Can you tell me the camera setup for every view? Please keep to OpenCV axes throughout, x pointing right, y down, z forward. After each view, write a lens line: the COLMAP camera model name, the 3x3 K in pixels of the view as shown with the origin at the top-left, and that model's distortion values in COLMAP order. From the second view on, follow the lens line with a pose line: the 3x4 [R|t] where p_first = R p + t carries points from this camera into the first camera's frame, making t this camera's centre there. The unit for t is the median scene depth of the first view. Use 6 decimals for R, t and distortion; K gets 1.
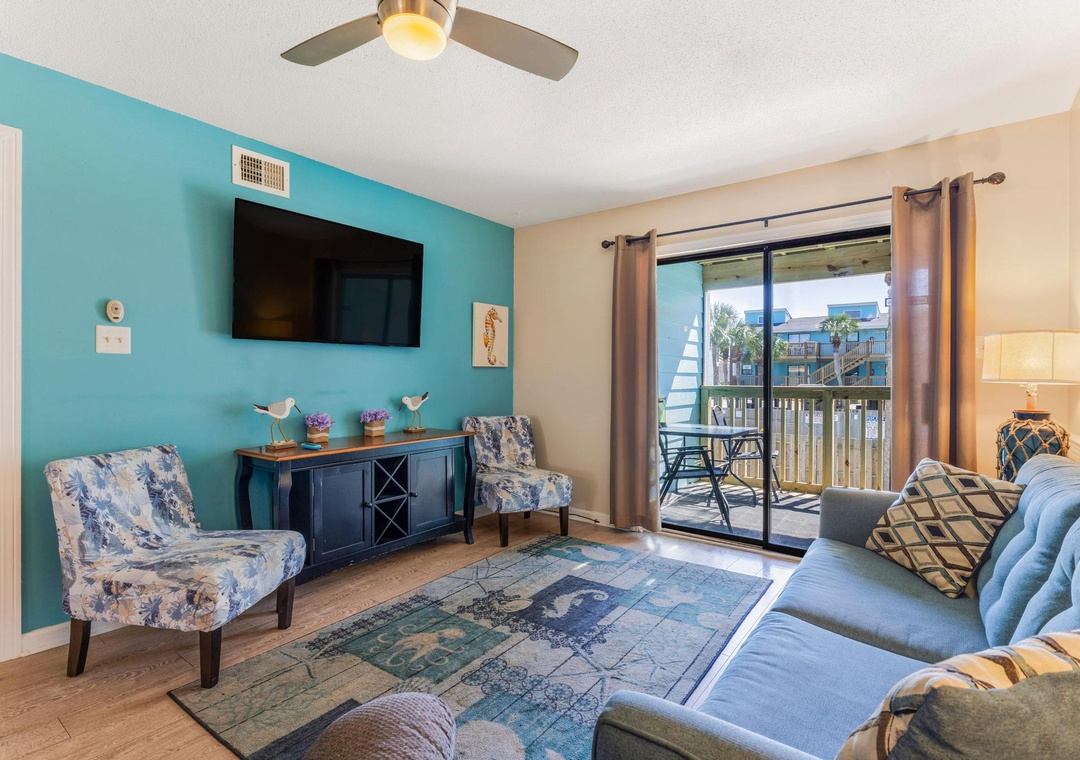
lens RADIAL K [[521.3, 0, 555.5], [0, 521.3, 381.3], [0, 0, 1]] dist [-0.003566, 0.002038]
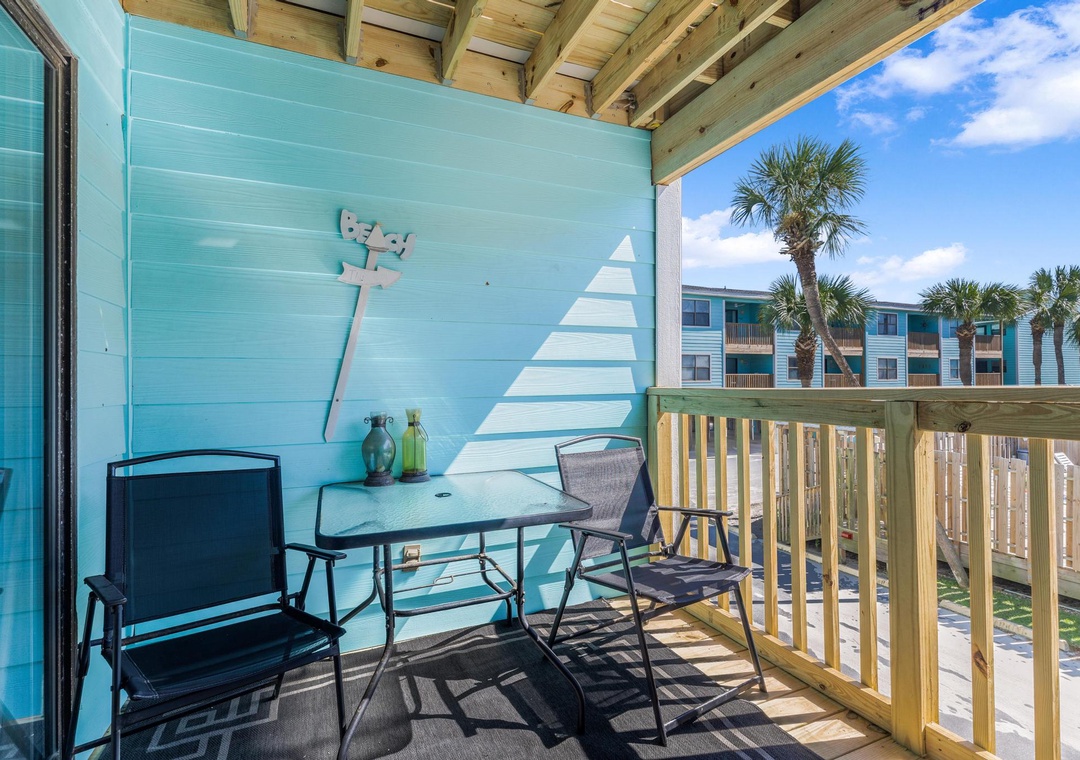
lens RADIAL K [[521.3, 0, 531.6], [0, 521.3, 379.4], [0, 0, 1]] dist [-0.003566, 0.002038]
pose [[0.864993, -0.014017, -0.501588, 0.068514], [0.009220, 0.999885, -0.012043, 0.000956], [0.501699, 0.005792, 0.865023, 0.088150]]
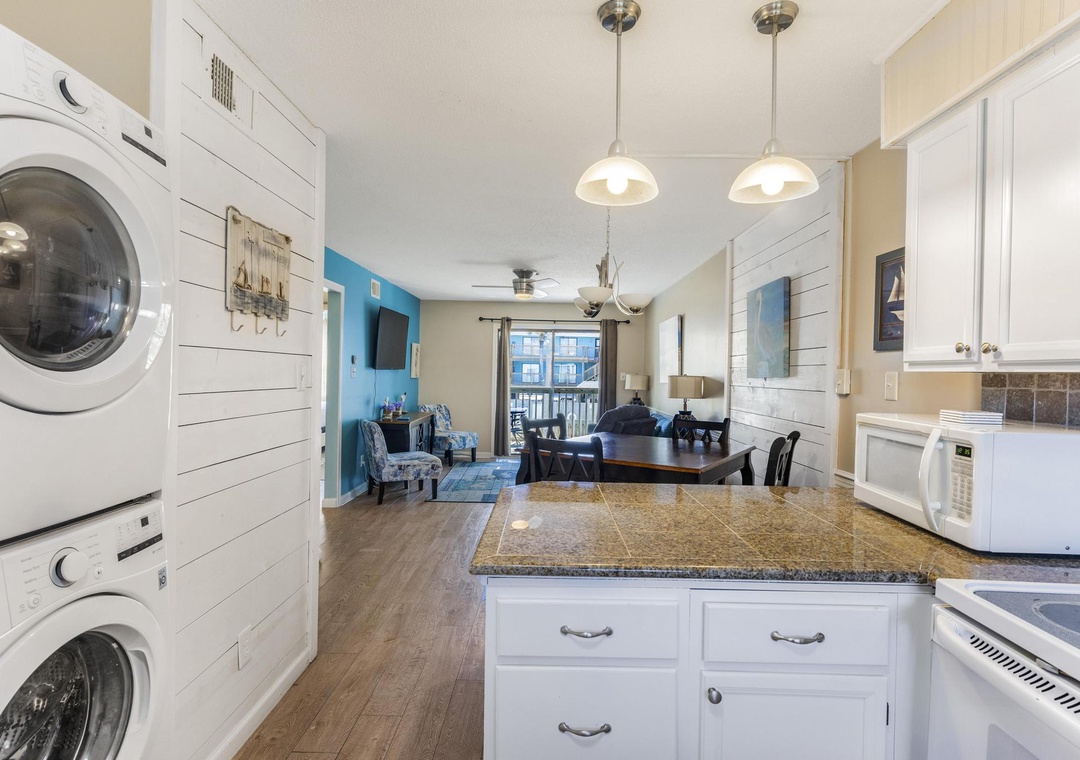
lens RADIAL K [[521.3, 0, 536.0], [0, 521.3, 379.3], [0, 0, 1]] dist [-0.003566, 0.002038]
pose [[0.817399, 0.011401, 0.575959, -0.156849], [-0.015433, 0.999879, 0.002109, -0.006670], [-0.575865, -0.010613, 0.817476, -0.137447]]
